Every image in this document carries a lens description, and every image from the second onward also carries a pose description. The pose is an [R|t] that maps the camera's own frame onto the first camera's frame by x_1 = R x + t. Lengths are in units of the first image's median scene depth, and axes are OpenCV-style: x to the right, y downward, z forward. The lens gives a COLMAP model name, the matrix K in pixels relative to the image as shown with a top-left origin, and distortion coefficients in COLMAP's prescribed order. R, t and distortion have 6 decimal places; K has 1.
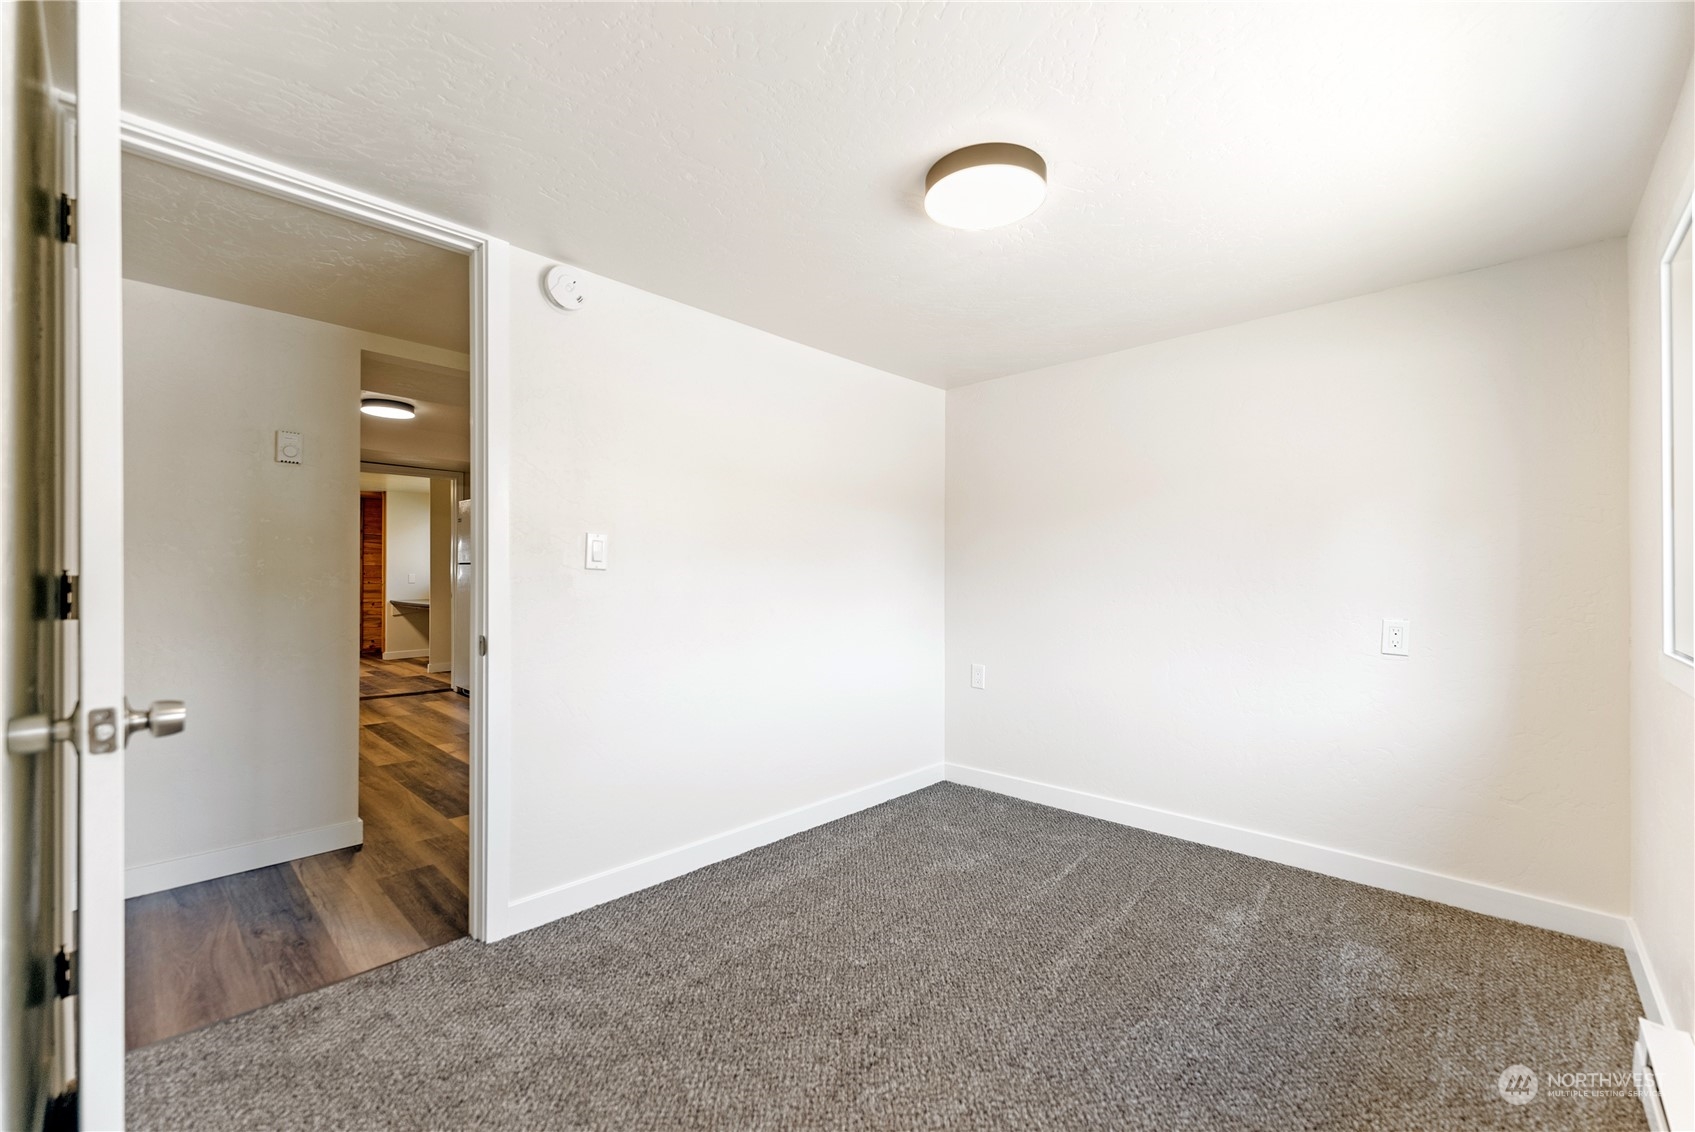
lens RADIAL K [[683.3, 0, 847.1], [0, 683.3, 574.4], [0, 0, 1]] dist [0.002859, -0.000404]
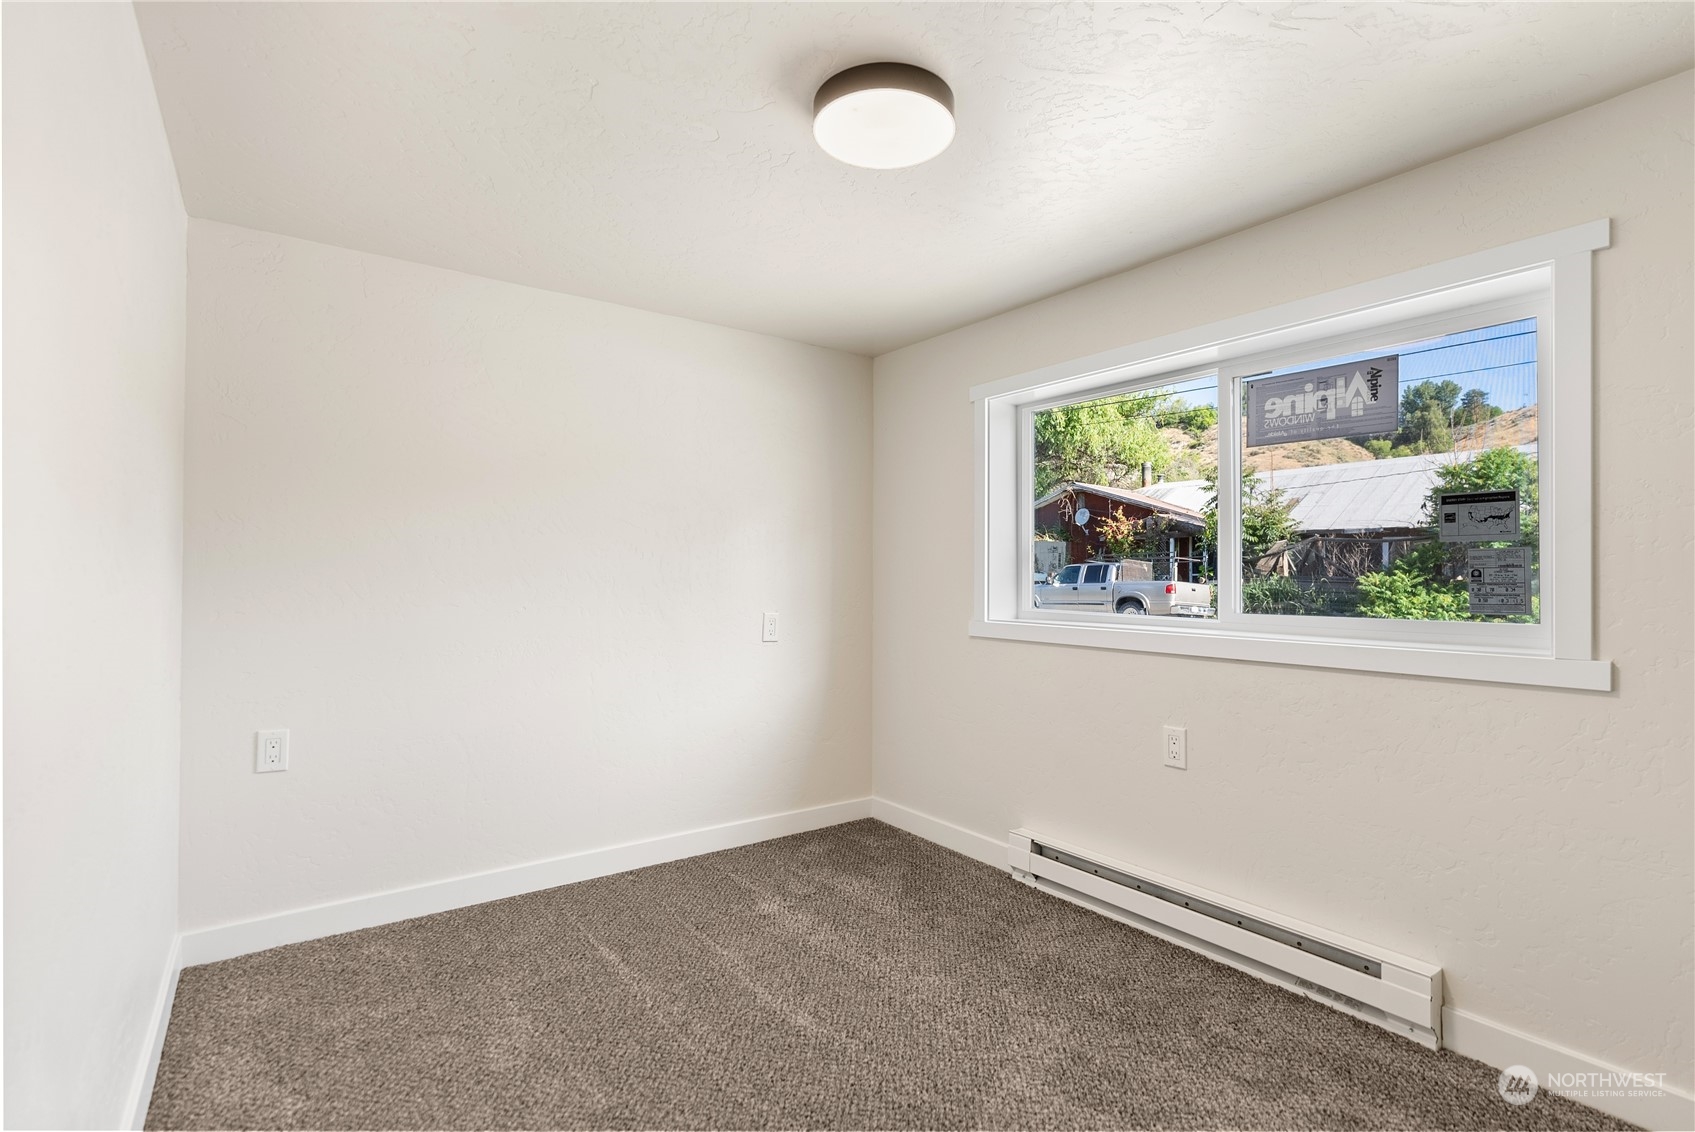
lens RADIAL K [[794.3, 0, 843.1], [0, 794.3, 569.1], [0, 0, 1]] dist [-0.002240, -0.000179]
pose [[0.190276, 0.007843, 0.981699, -0.489321], [-0.007841, 0.999948, -0.006469, -0.000949], [-0.981699, -0.006467, 0.190328, 0.552605]]
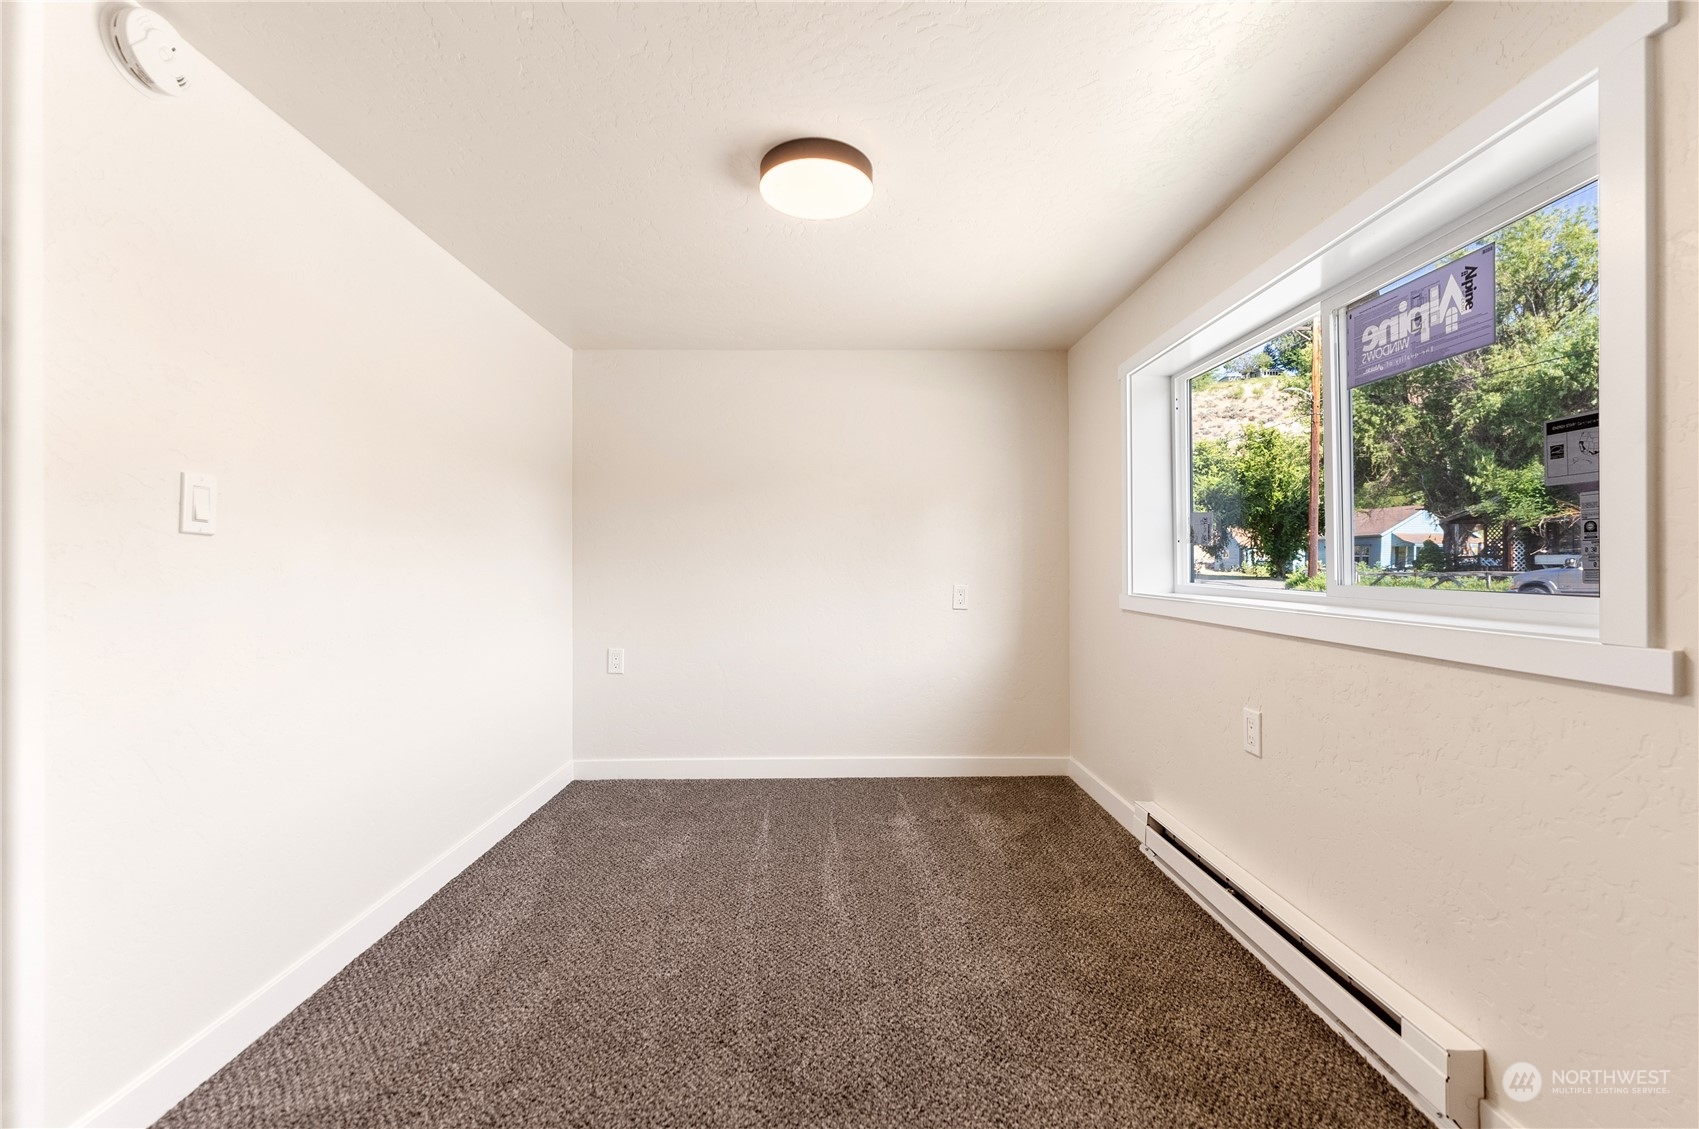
lens RADIAL K [[688.7, 0, 842.3], [0, 688.7, 560.1], [0, 0, 1]] dist [0.002567, -0.000087]
pose [[0.718187, -0.000928, 0.695849, -0.328636], [0.001929, 0.999998, -0.000657, 0.015036], [-0.695847, 0.001814, 0.718188, 0.133961]]
